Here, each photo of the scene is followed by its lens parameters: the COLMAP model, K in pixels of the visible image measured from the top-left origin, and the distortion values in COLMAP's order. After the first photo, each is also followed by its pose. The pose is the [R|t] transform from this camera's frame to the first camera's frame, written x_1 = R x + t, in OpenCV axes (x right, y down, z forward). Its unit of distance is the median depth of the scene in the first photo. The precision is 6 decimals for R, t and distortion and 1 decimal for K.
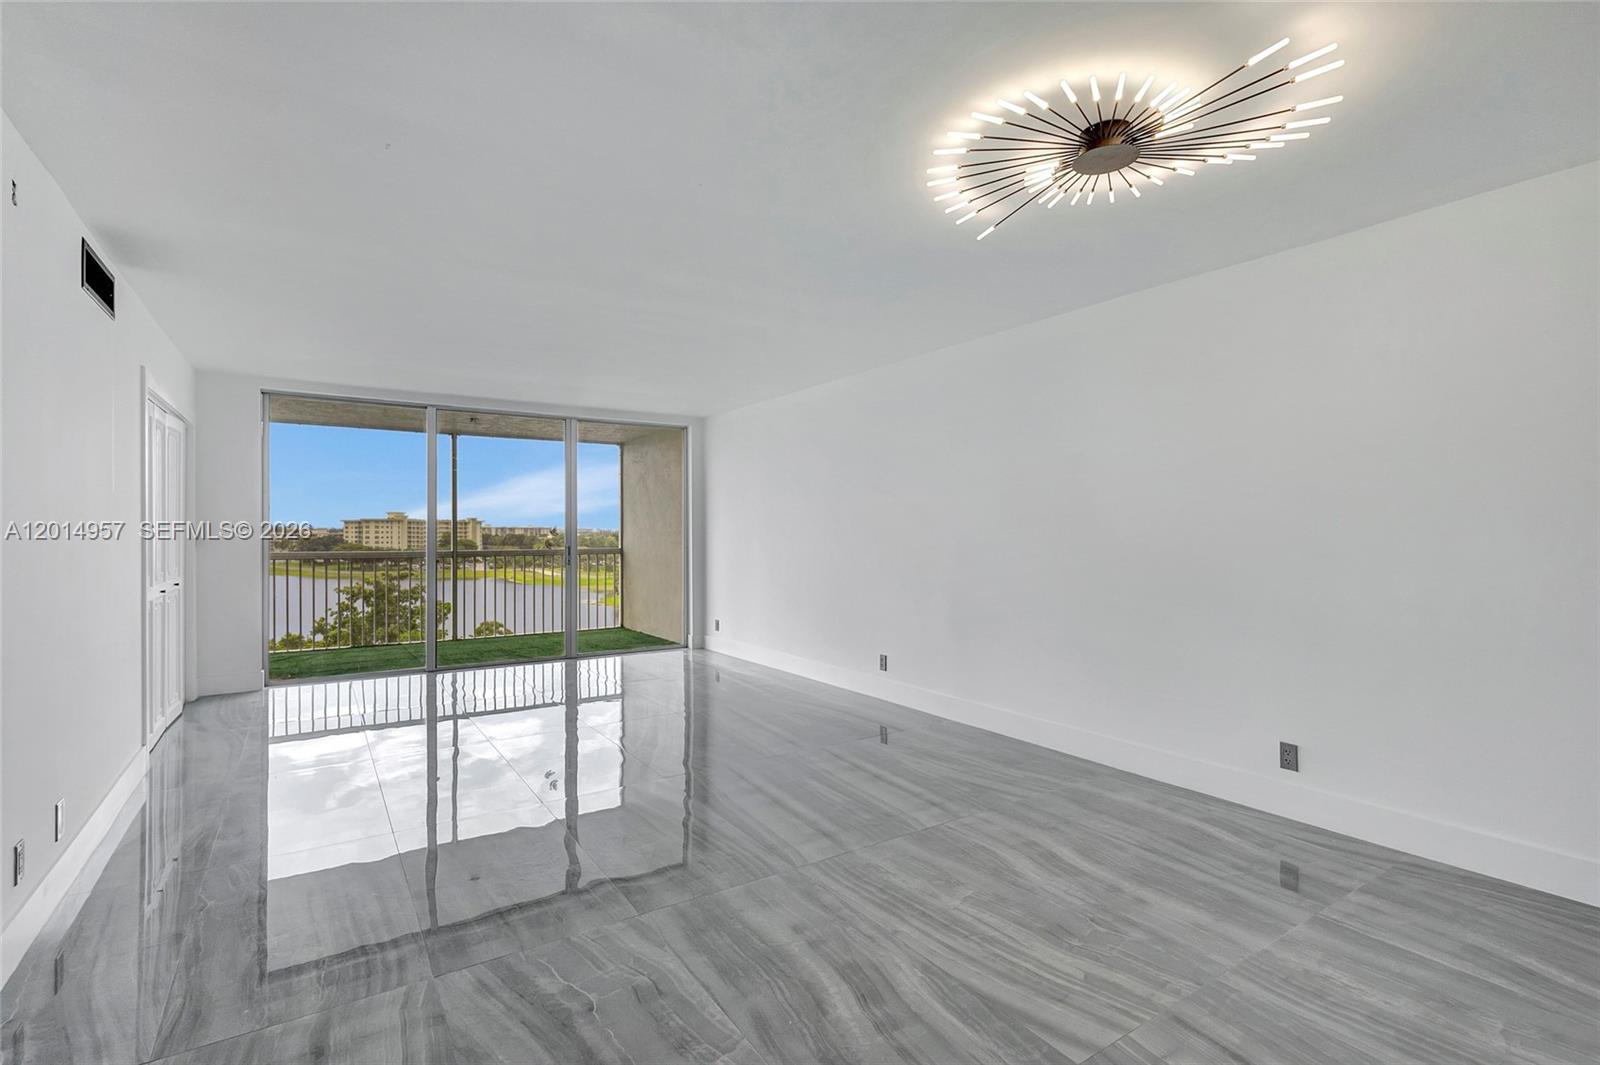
lens RADIAL K [[736.5, 0, 802.5], [0, 736.5, 540.9], [0, 0, 1]] dist [0.001326, 0.000261]
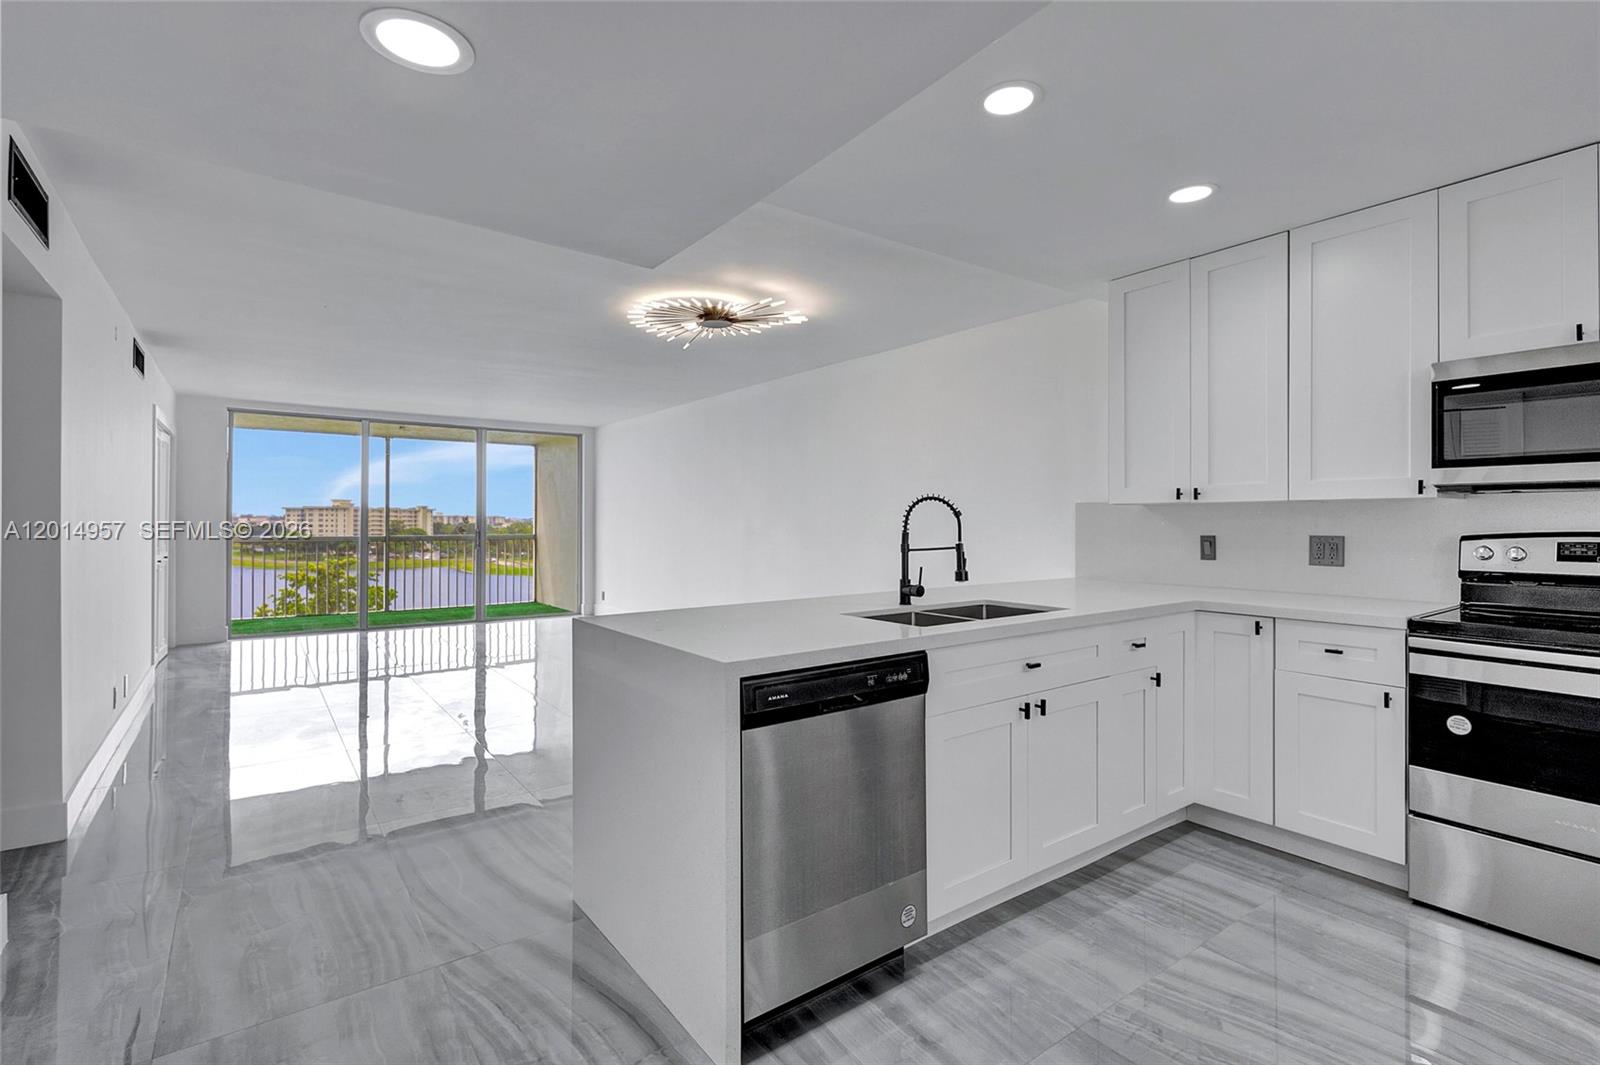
lens RADIAL K [[743.8, 0, 805.7], [0, 743.8, 527.5], [0, 0, 1]] dist [0.003439, -0.000032]
pose [[0.998583, 0.003403, 0.053104, 0.091627], [-0.003158, 0.999984, -0.004688, 0.002772], [-0.053120, 0.004514, 0.998578, -0.157137]]
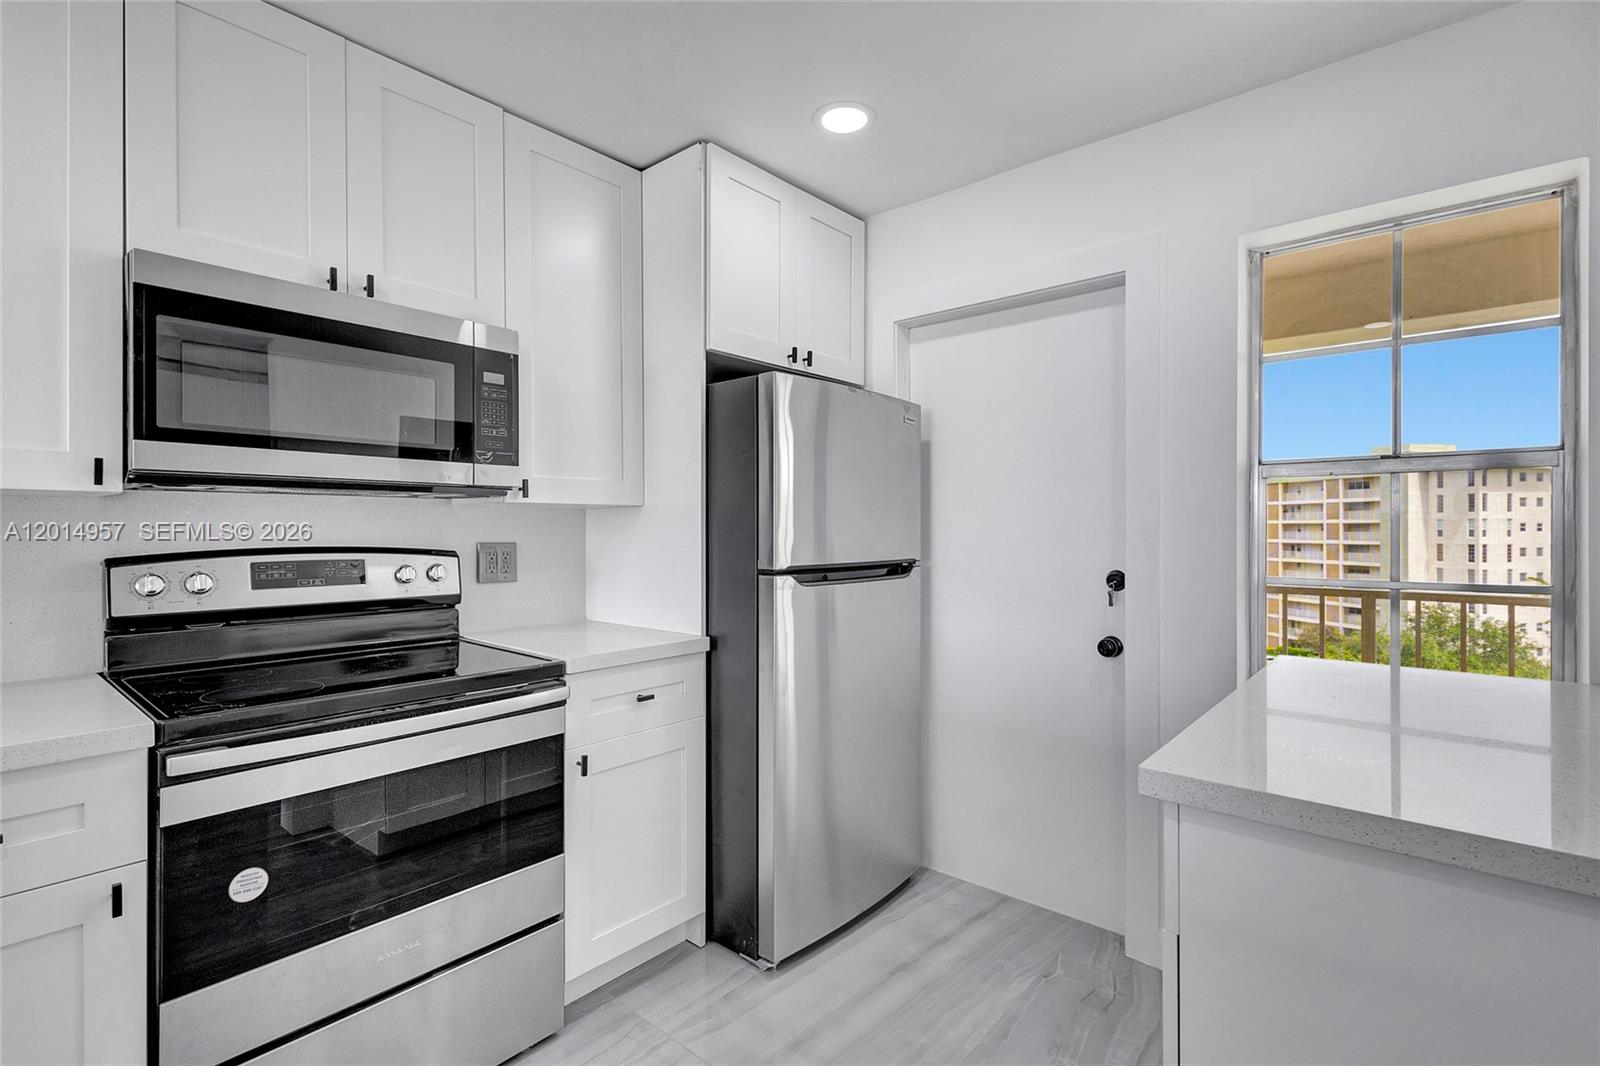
lens RADIAL K [[738.2, 0, 807.9], [0, 738.2, 528.9], [0, 0, 1]] dist [0.003585, -0.000537]
pose [[-0.282959, 0.003161, 0.959127, 0.135248], [0.012255, 0.999925, 0.000319, 0.000008], [-0.959054, 0.011844, -0.282977, -0.035496]]
